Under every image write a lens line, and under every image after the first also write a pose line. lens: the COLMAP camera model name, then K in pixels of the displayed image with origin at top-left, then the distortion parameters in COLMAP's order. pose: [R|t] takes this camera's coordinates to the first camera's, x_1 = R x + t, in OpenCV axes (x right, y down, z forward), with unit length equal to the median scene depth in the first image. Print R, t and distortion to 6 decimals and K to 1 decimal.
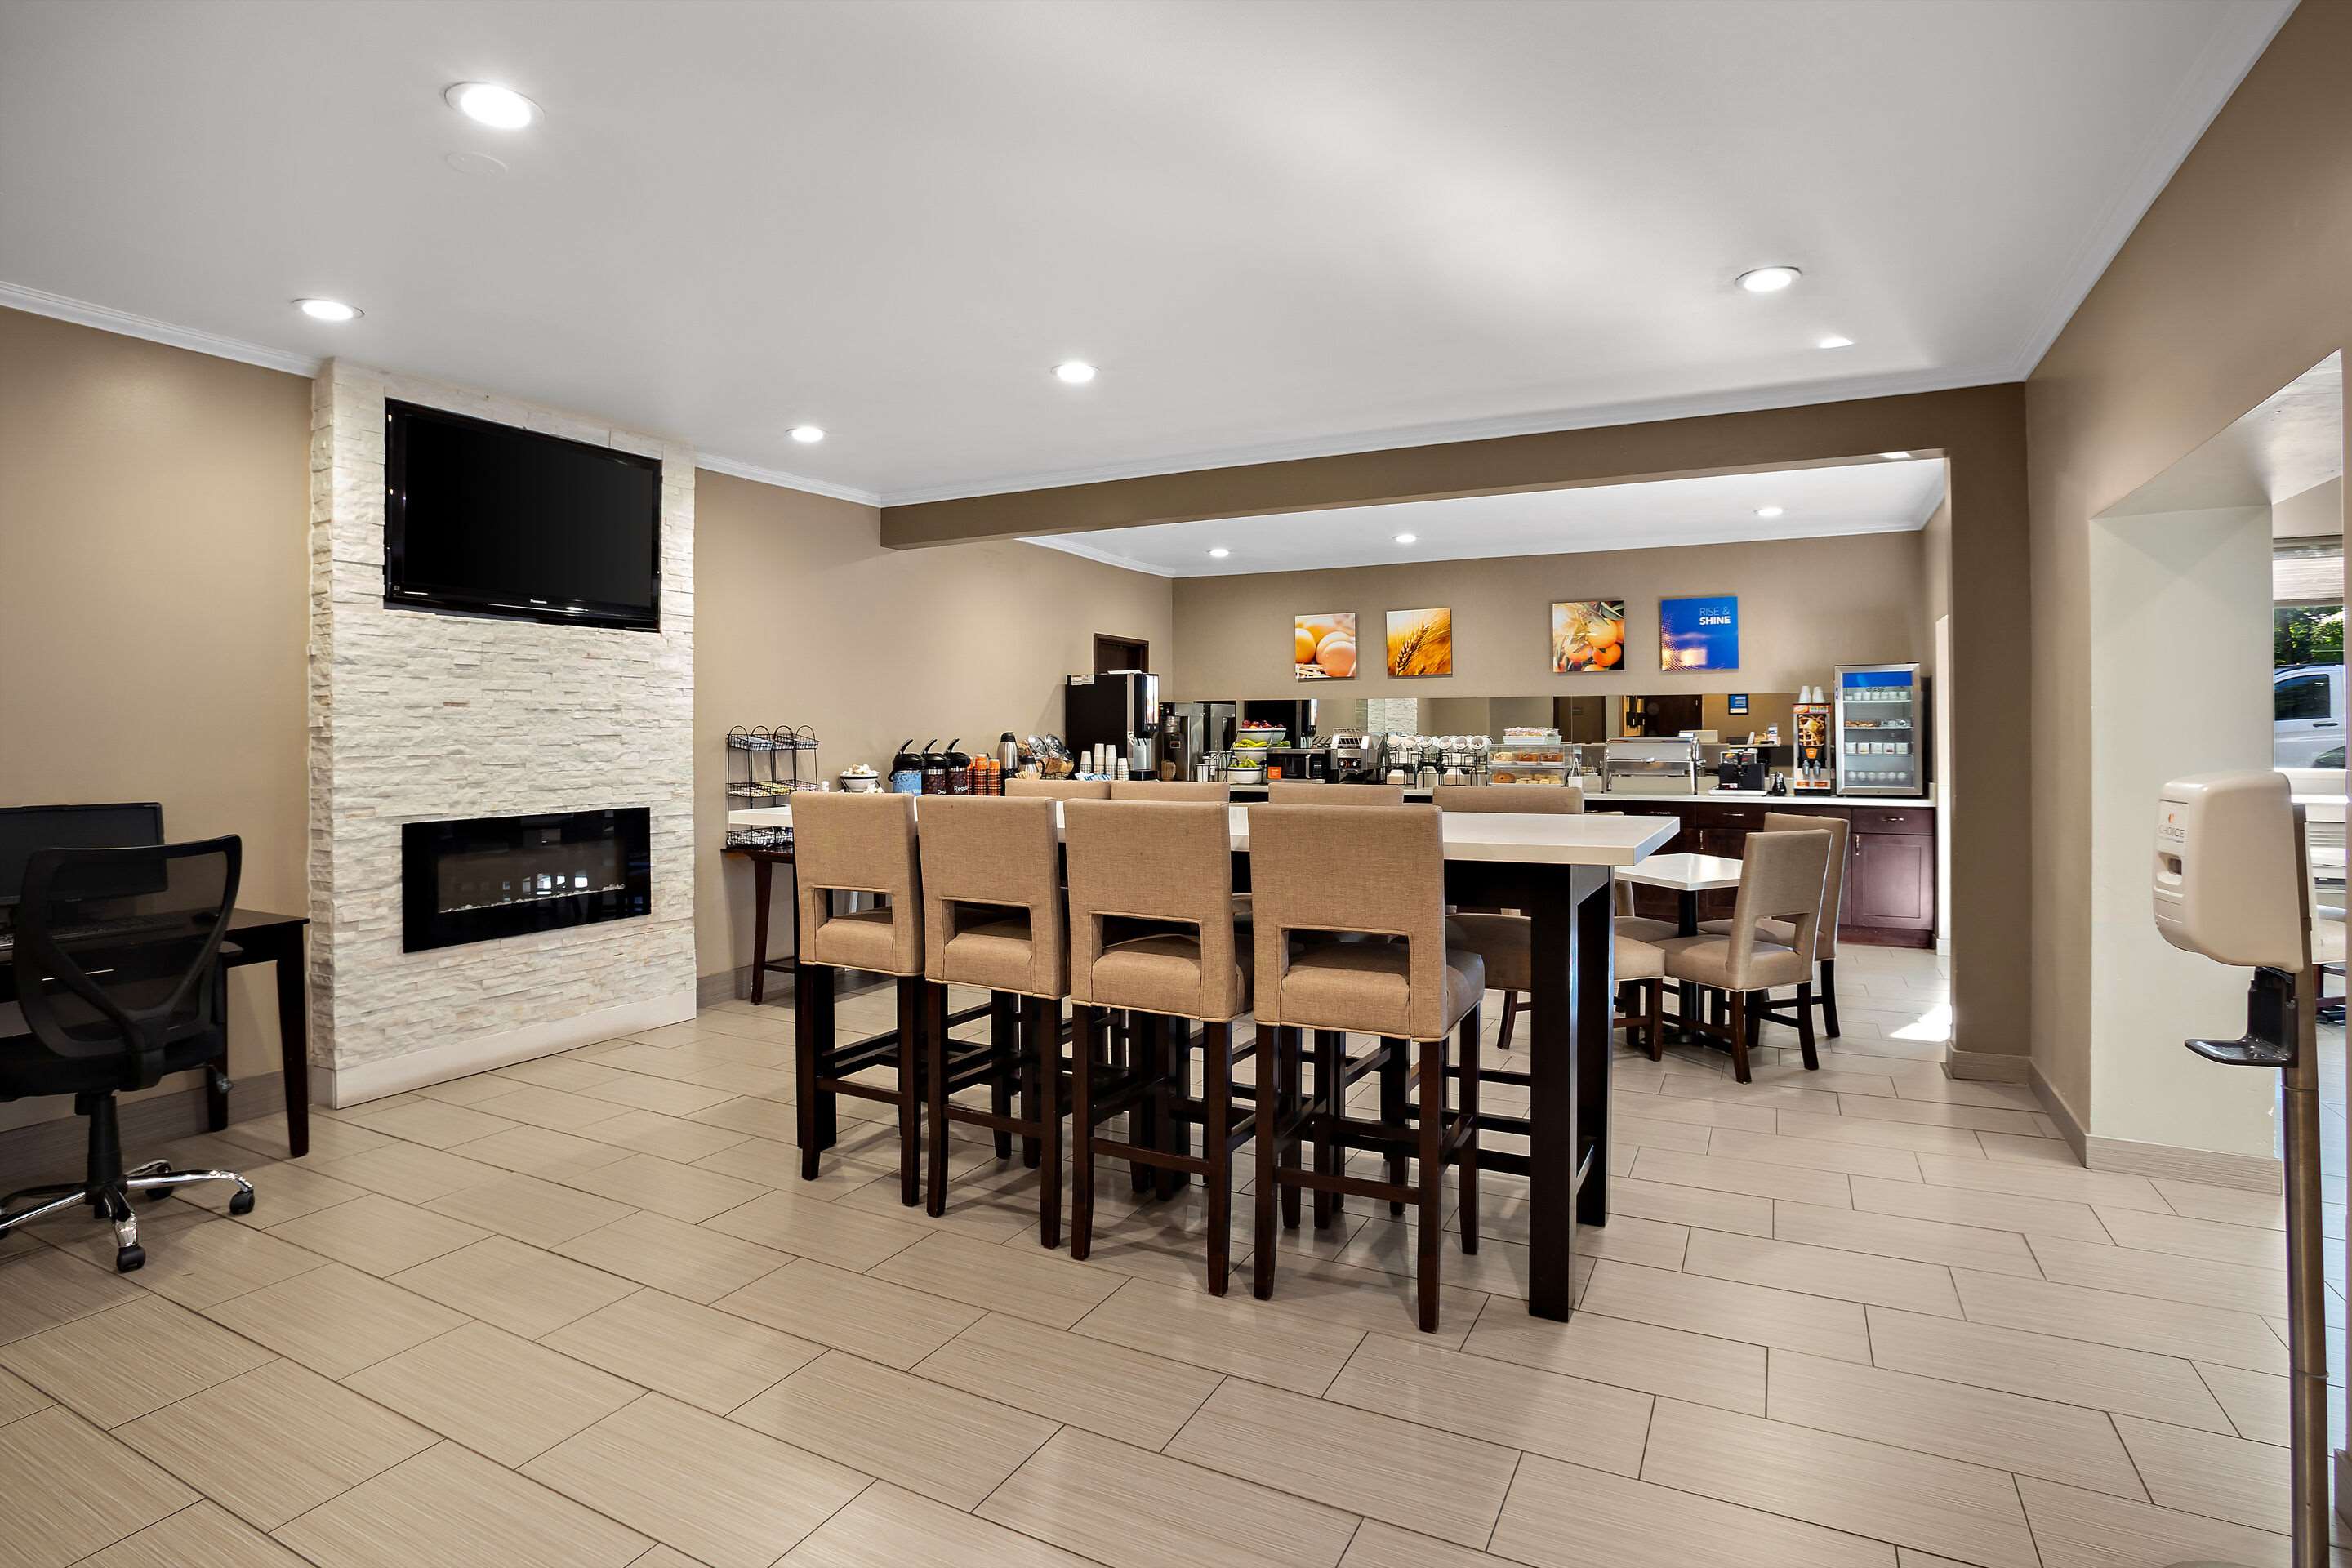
lens RADIAL K [[1158.1, 0, 1173.3], [0, 1158.1, 711.6], [0, 0, 1]] dist [-0.087085, 0.000247]
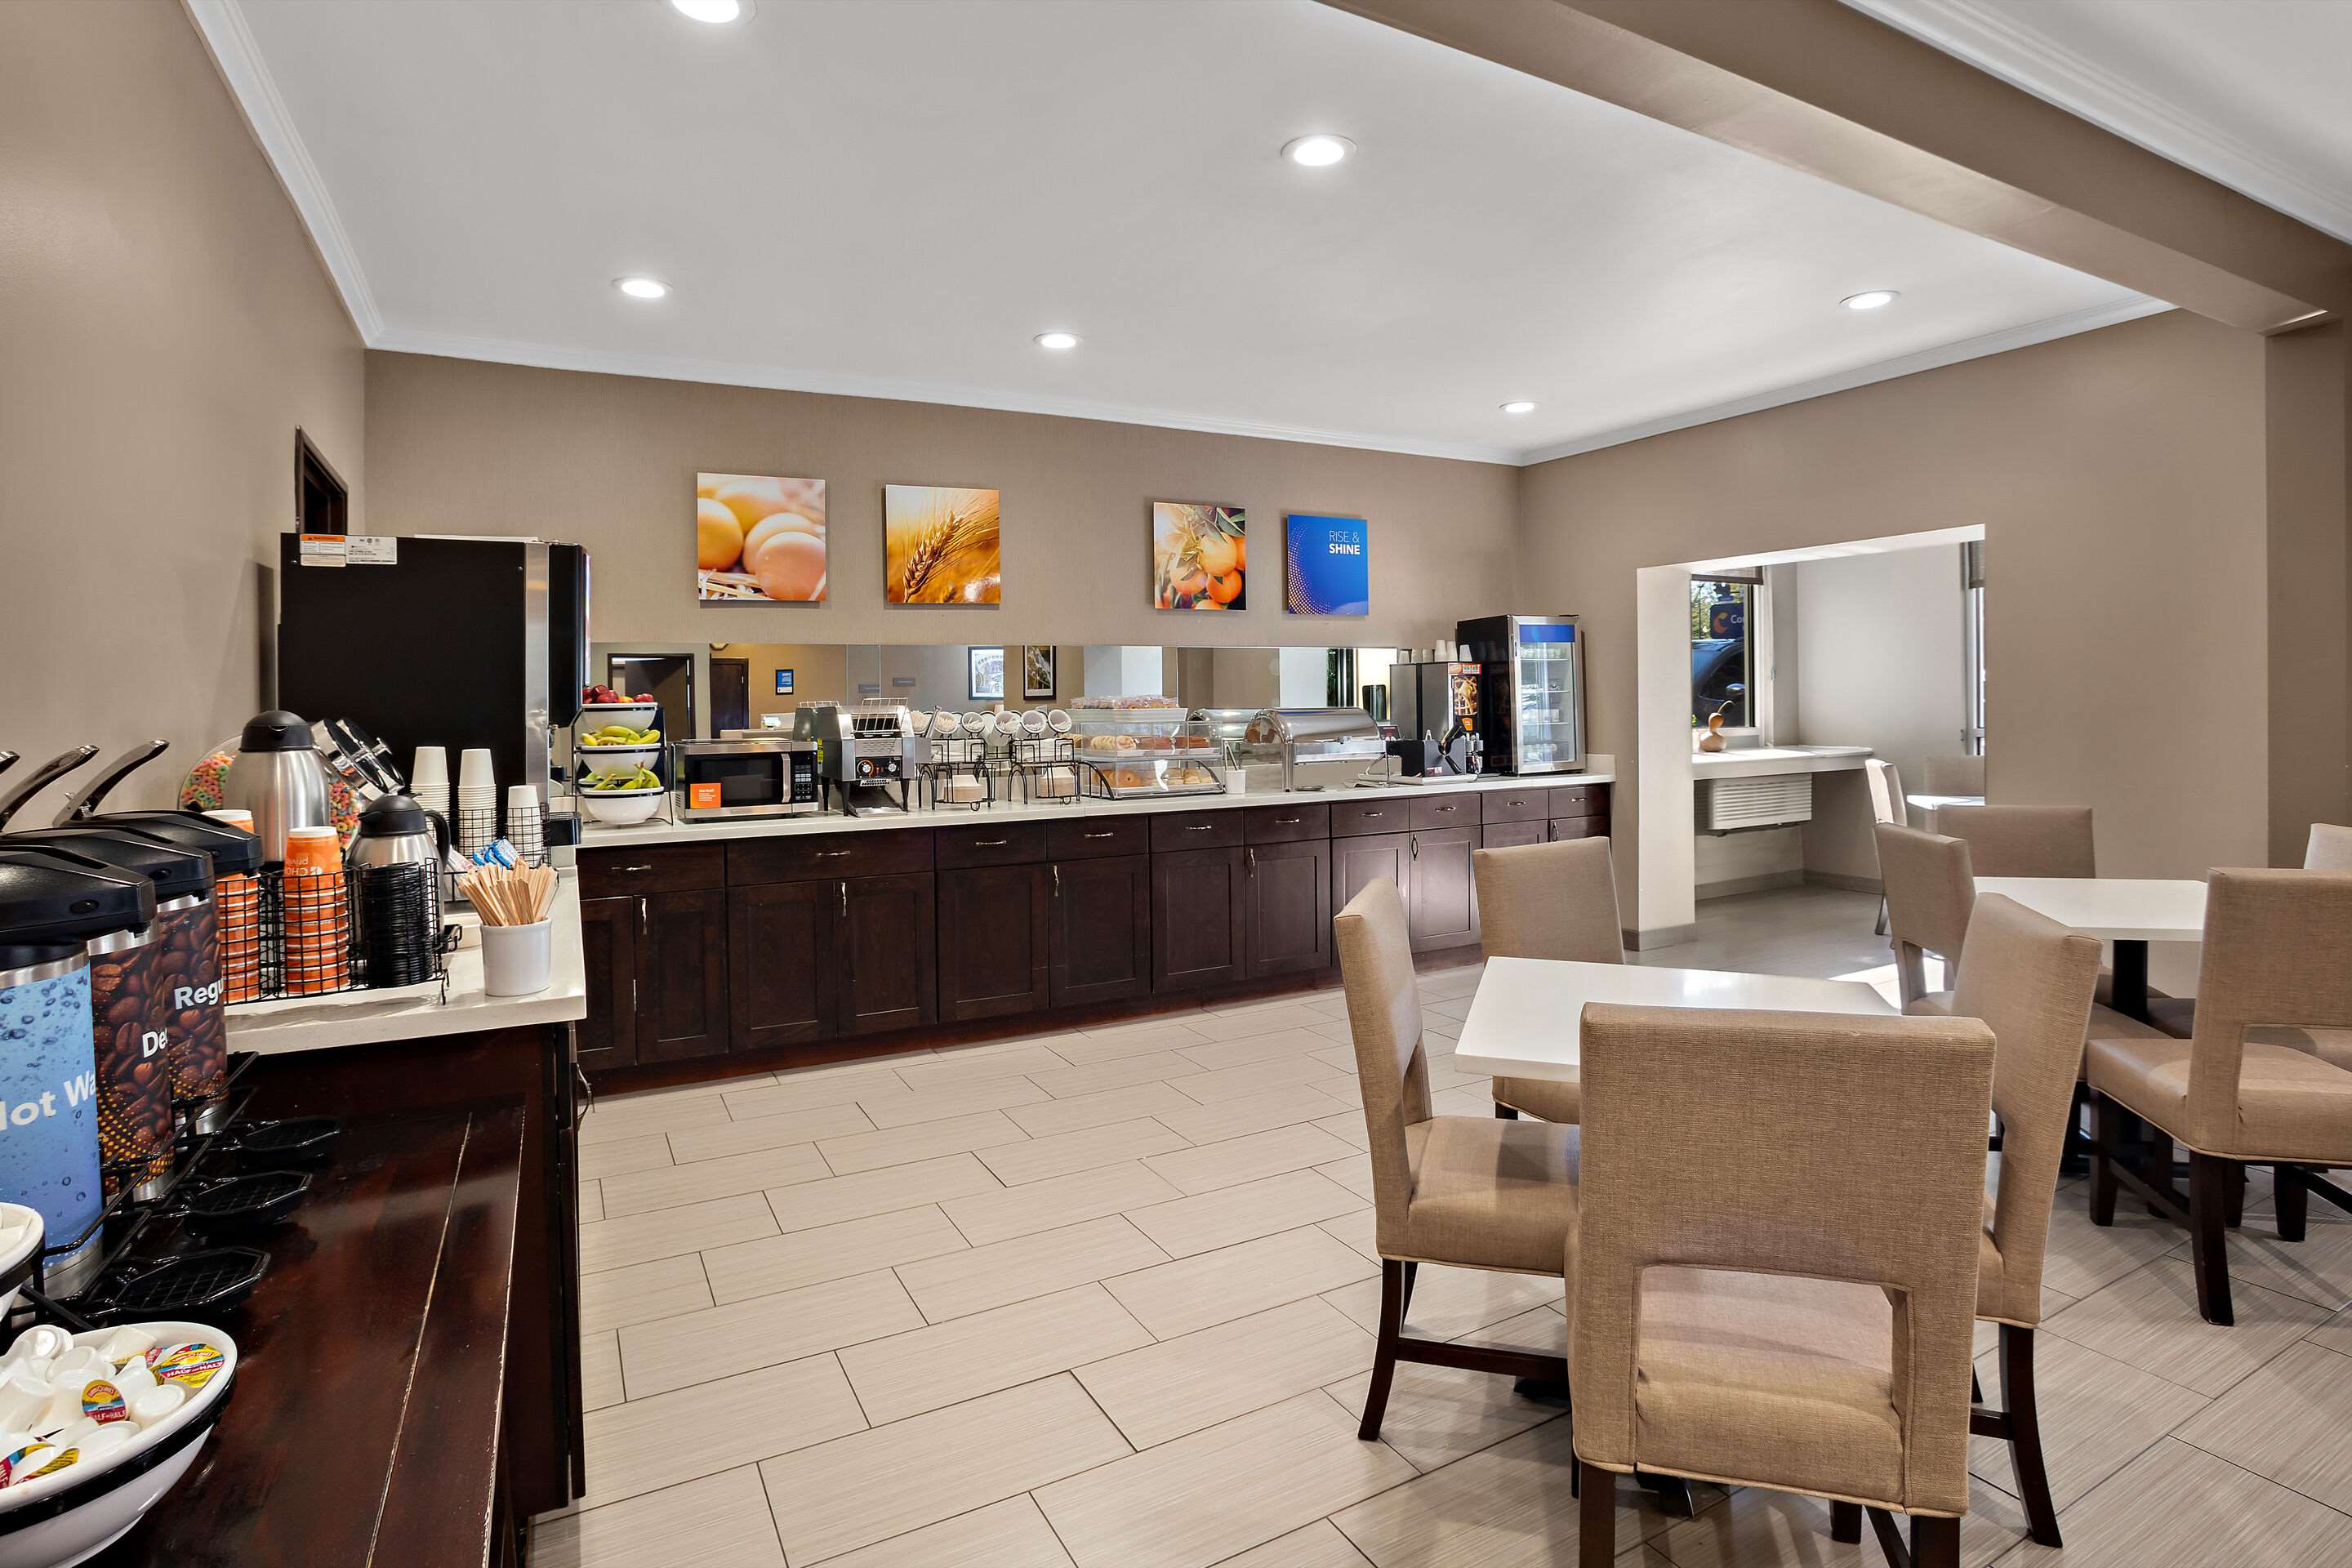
lens RADIAL K [[1158.1, 0, 1173.3], [0, 1158.1, 711.6], [0, 0, 1]] dist [-0.087085, 0.000247]
pose [[0.570839, -0.016064, 0.820905, -0.198204], [0.002001, 0.999833, 0.018173, 0.011709], [-0.821059, -0.008732, 0.570776, 0.624923]]
